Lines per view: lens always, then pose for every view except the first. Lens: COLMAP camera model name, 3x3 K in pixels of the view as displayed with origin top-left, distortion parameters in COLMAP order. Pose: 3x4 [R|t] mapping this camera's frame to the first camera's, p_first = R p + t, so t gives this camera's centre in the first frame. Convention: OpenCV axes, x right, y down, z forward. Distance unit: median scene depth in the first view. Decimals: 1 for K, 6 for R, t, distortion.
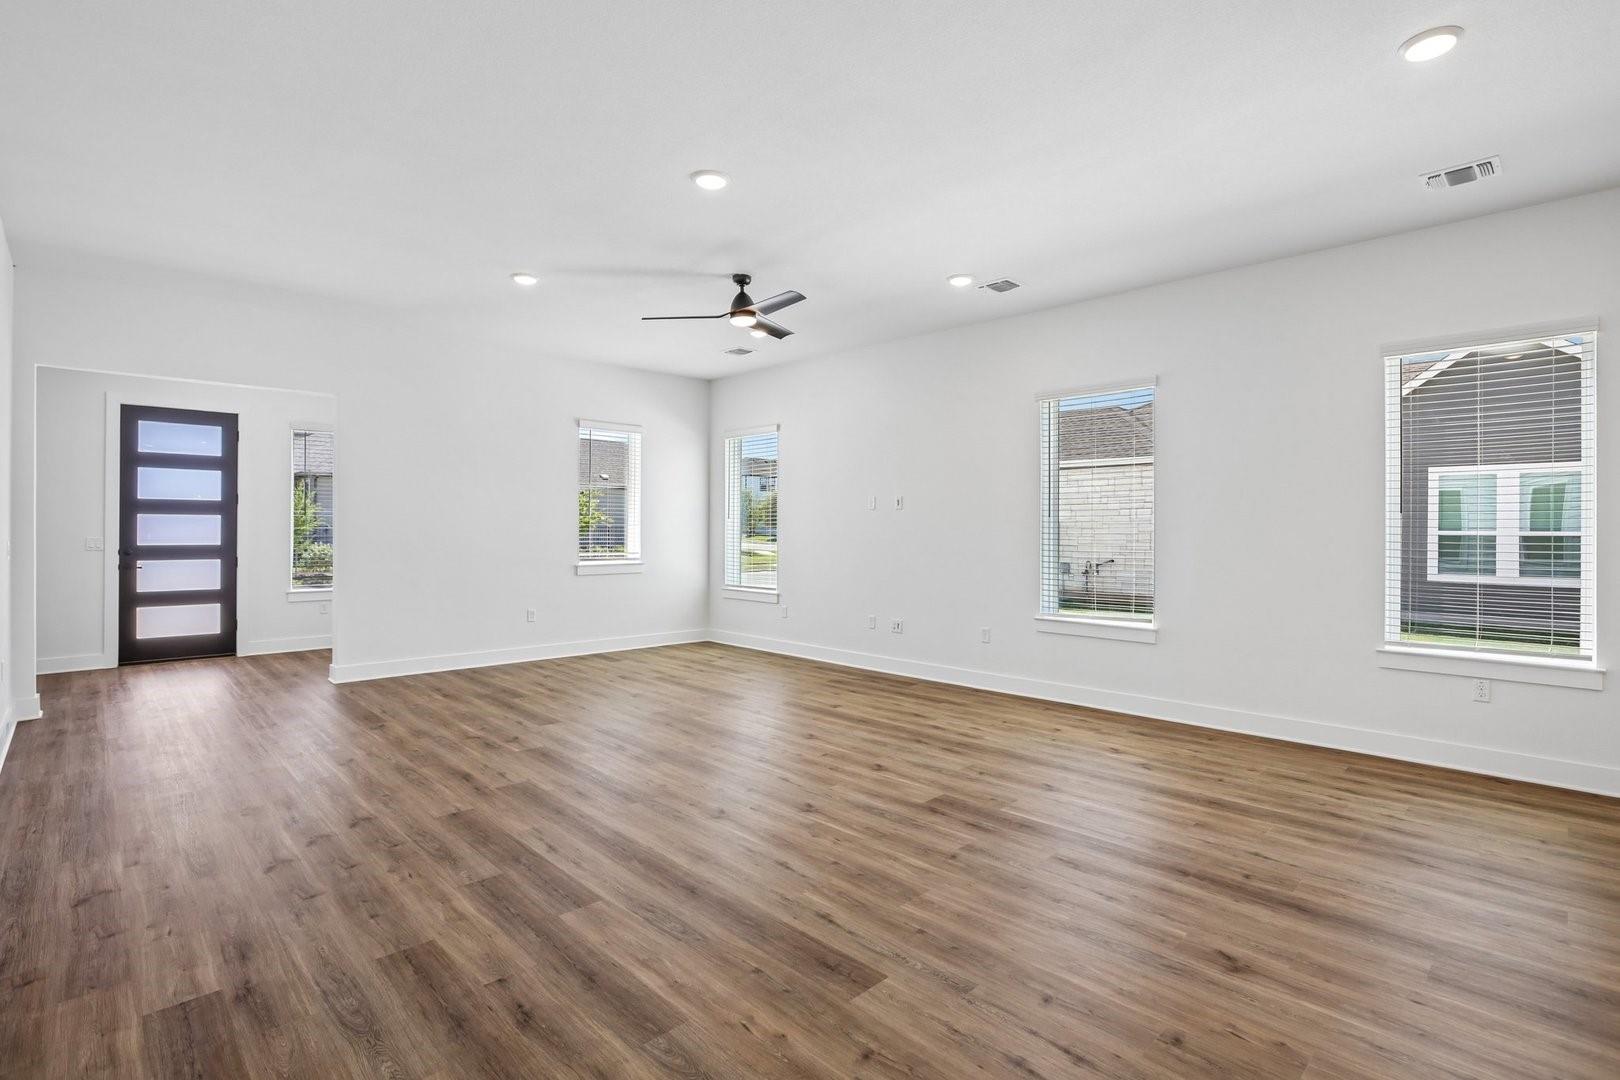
lens RADIAL K [[764.8, 0, 814.0], [0, 764.8, 535.6], [0, 0, 1]] dist [-0.019145, 0.001402]
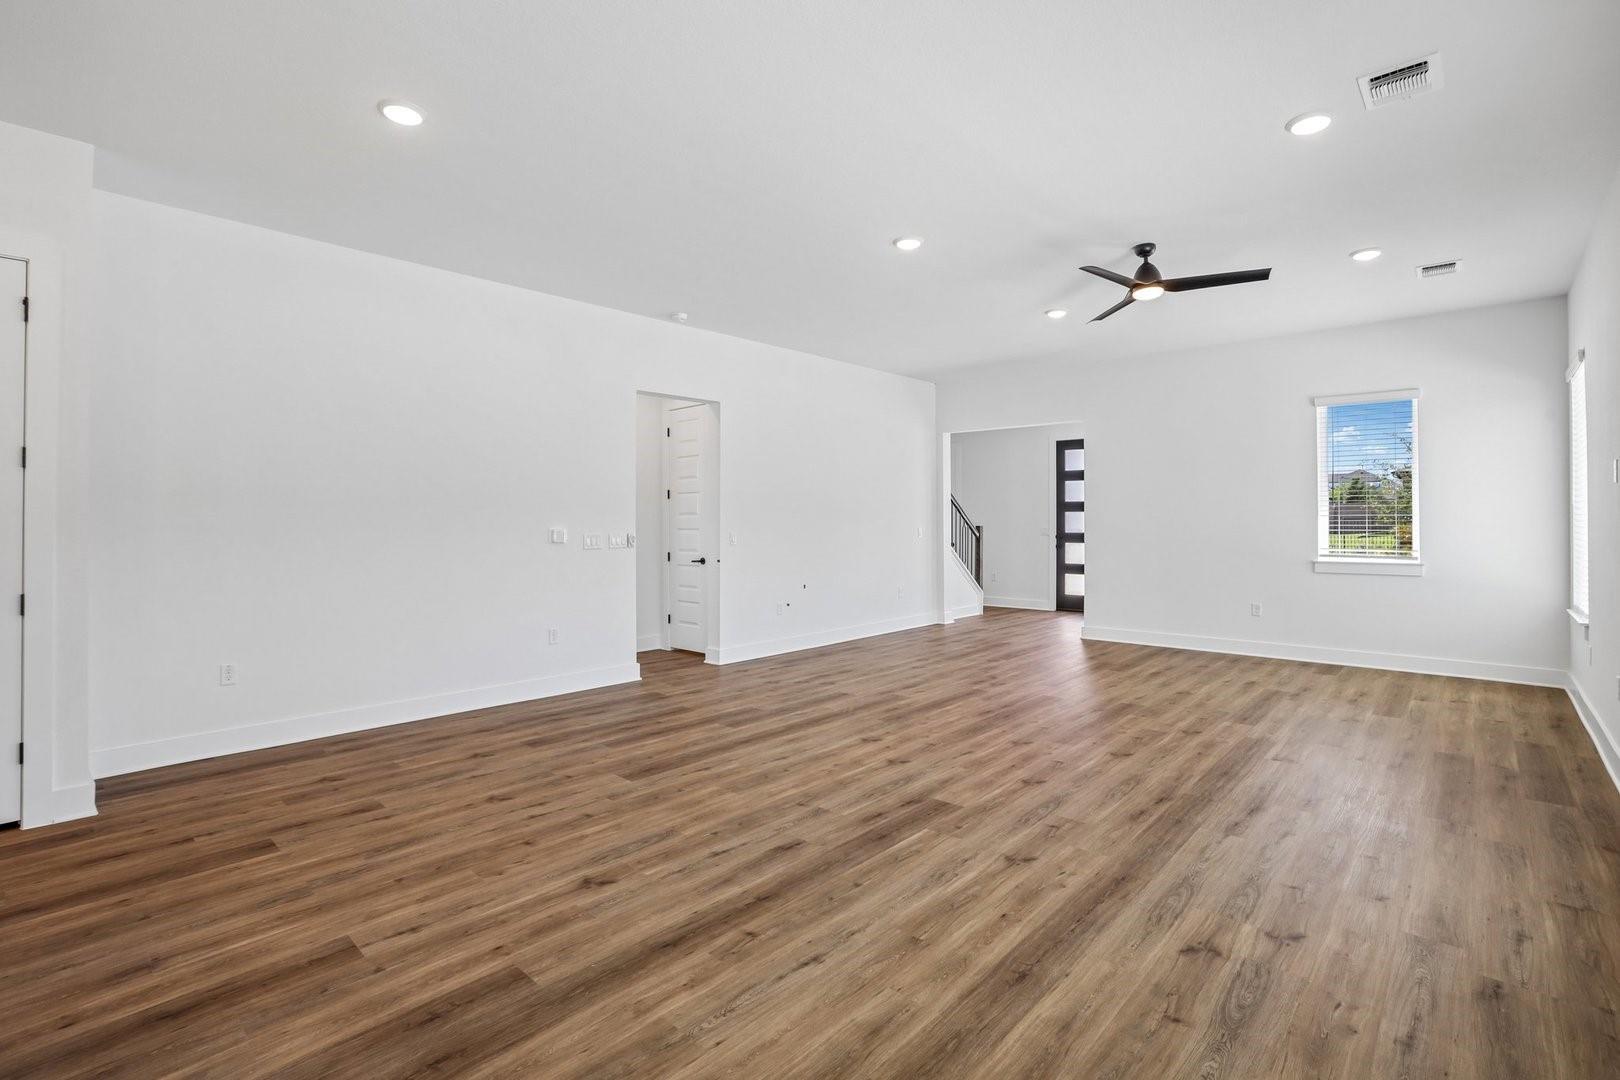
lens RADIAL K [[745.7, 0, 818.0], [0, 745.7, 551.2], [0, 0, 1]] dist [-0.033574, 0.008240]
pose [[0.038968, 0.029672, -0.998800, 0.967698], [0.007507, 0.999522, 0.029986, 0.003961], [0.999212, -0.008667, 0.038727, 0.736654]]
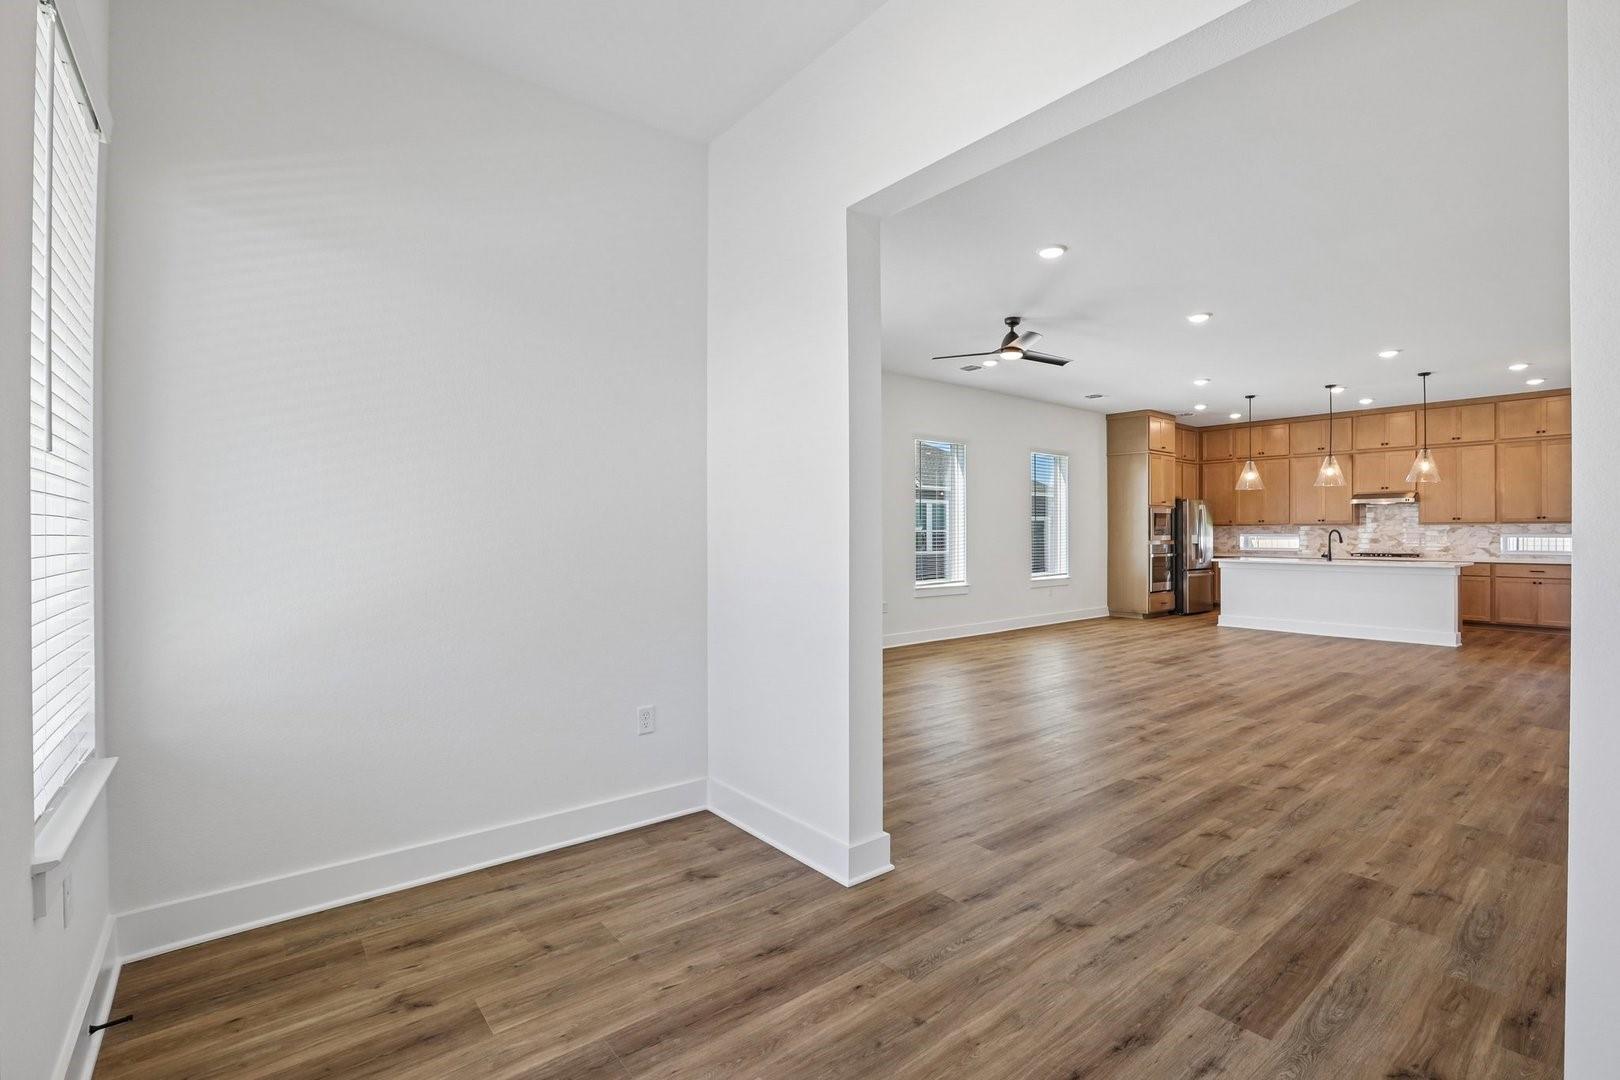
lens RADIAL K [[745.7, 0, 809.6], [0, 745.7, 537.8], [0, 0, 1]] dist [-0.033574, 0.008240]
pose [[0.091733, -0.012883, 0.995700, -1.693511], [0.003367, 0.999915, 0.012627, -0.007555], [-0.995778, 0.002194, 0.091768, 1.592307]]
